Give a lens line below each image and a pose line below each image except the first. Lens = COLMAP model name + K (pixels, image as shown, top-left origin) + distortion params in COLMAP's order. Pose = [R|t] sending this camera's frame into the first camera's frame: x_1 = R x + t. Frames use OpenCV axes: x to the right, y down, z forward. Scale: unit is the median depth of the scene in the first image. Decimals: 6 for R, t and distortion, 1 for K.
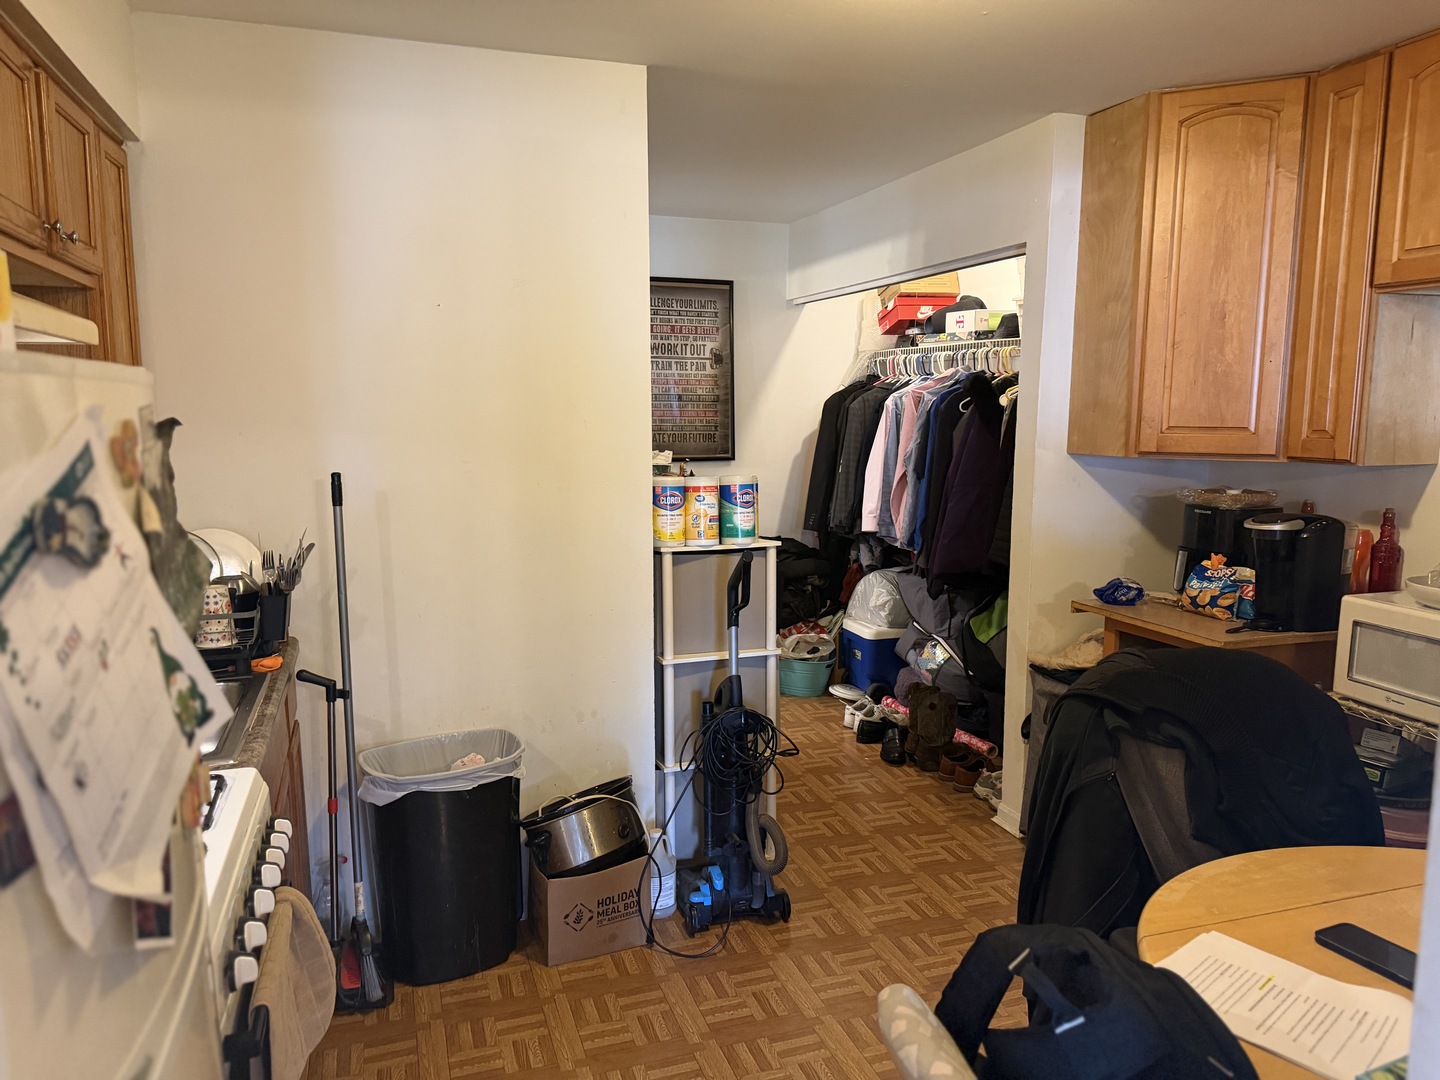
lens RADIAL K [[1022.6, 0, 719.0], [0, 1022.6, 546.3], [0, 0, 1]] dist [0.140953, -0.197092]
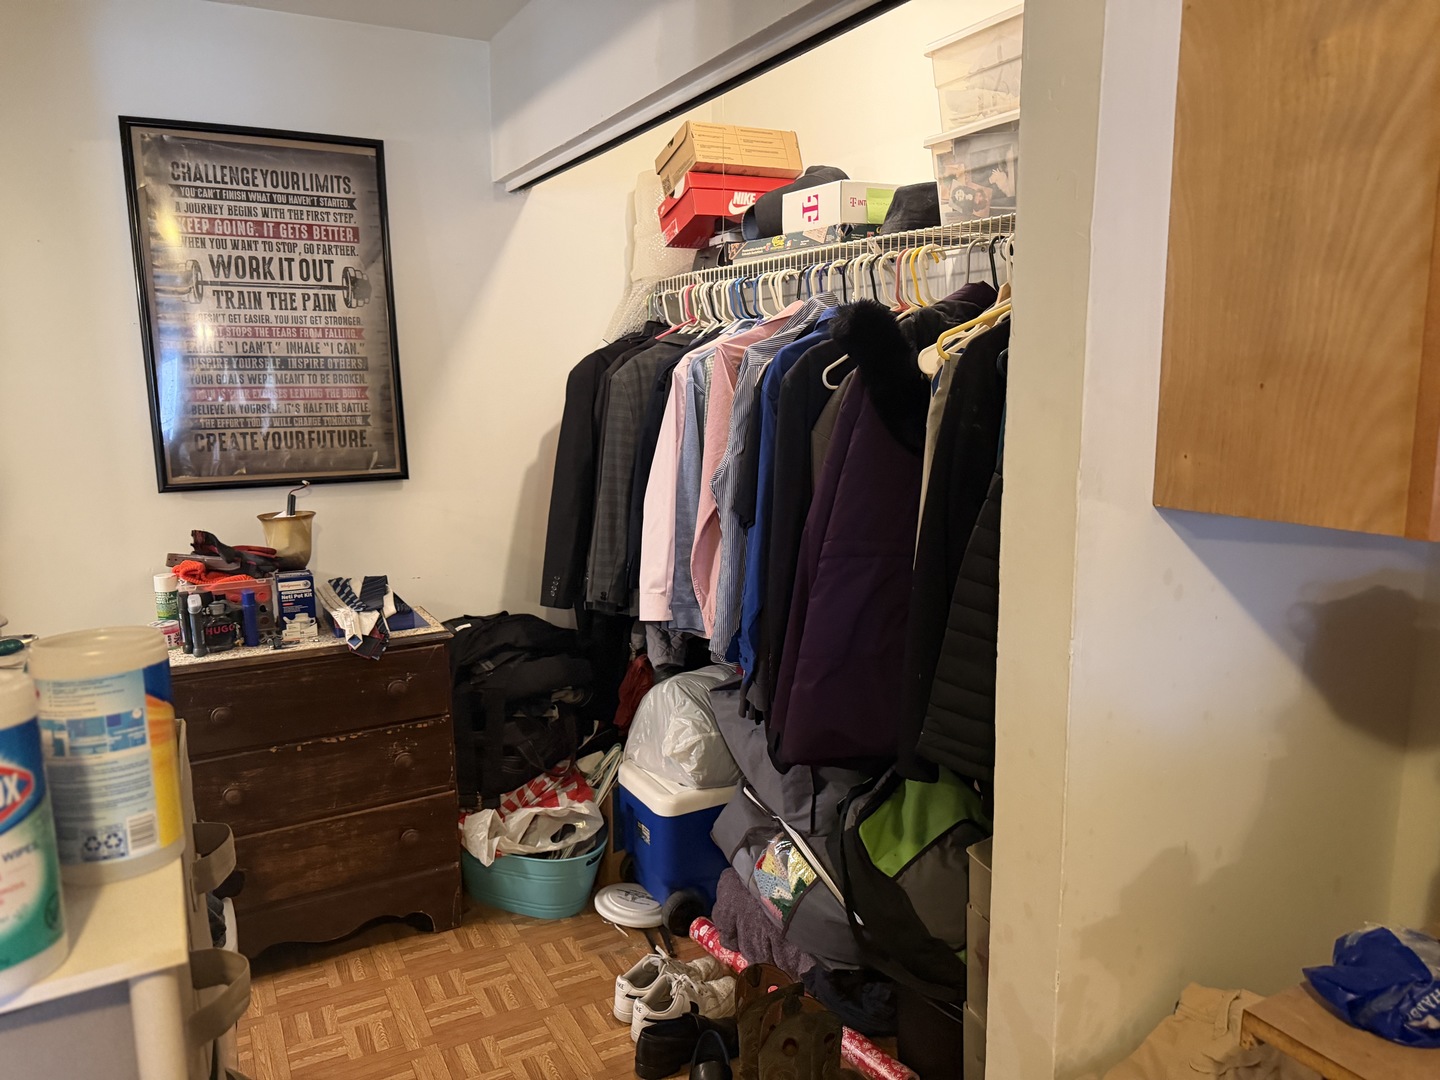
lens RADIAL K [[994.1, 0, 720.0], [0, 994.1, 534.4], [0, 0, 1]] dist [0.171545, -0.330463]
pose [[0.985575, -0.039287, 0.164616, 0.099062], [0.036043, 0.999094, 0.022644, -0.068473], [-0.165356, -0.016384, 0.986098, 0.503678]]
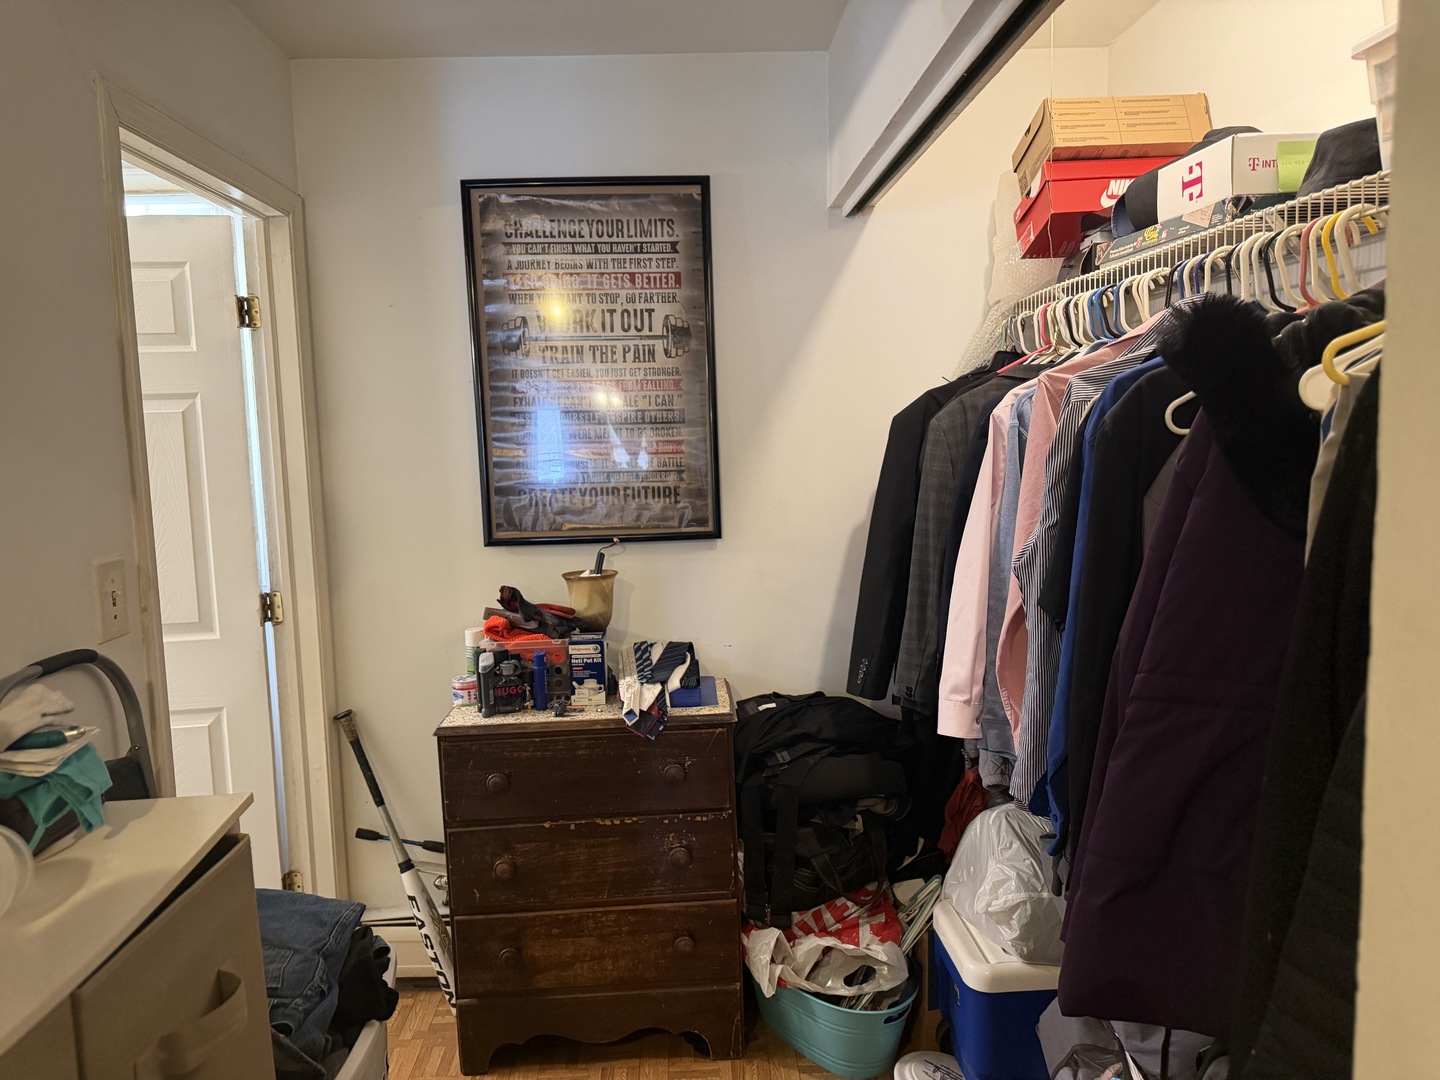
lens RADIAL K [[994.1, 0, 720.0], [0, 994.1, 534.4], [0, 0, 1]] dist [0.171545, -0.330463]
pose [[0.958552, -0.000892, -0.284918, 0.171032], [-0.007532, 0.999566, -0.028469, -0.081044], [0.284820, 0.029435, 0.958129, 0.601961]]
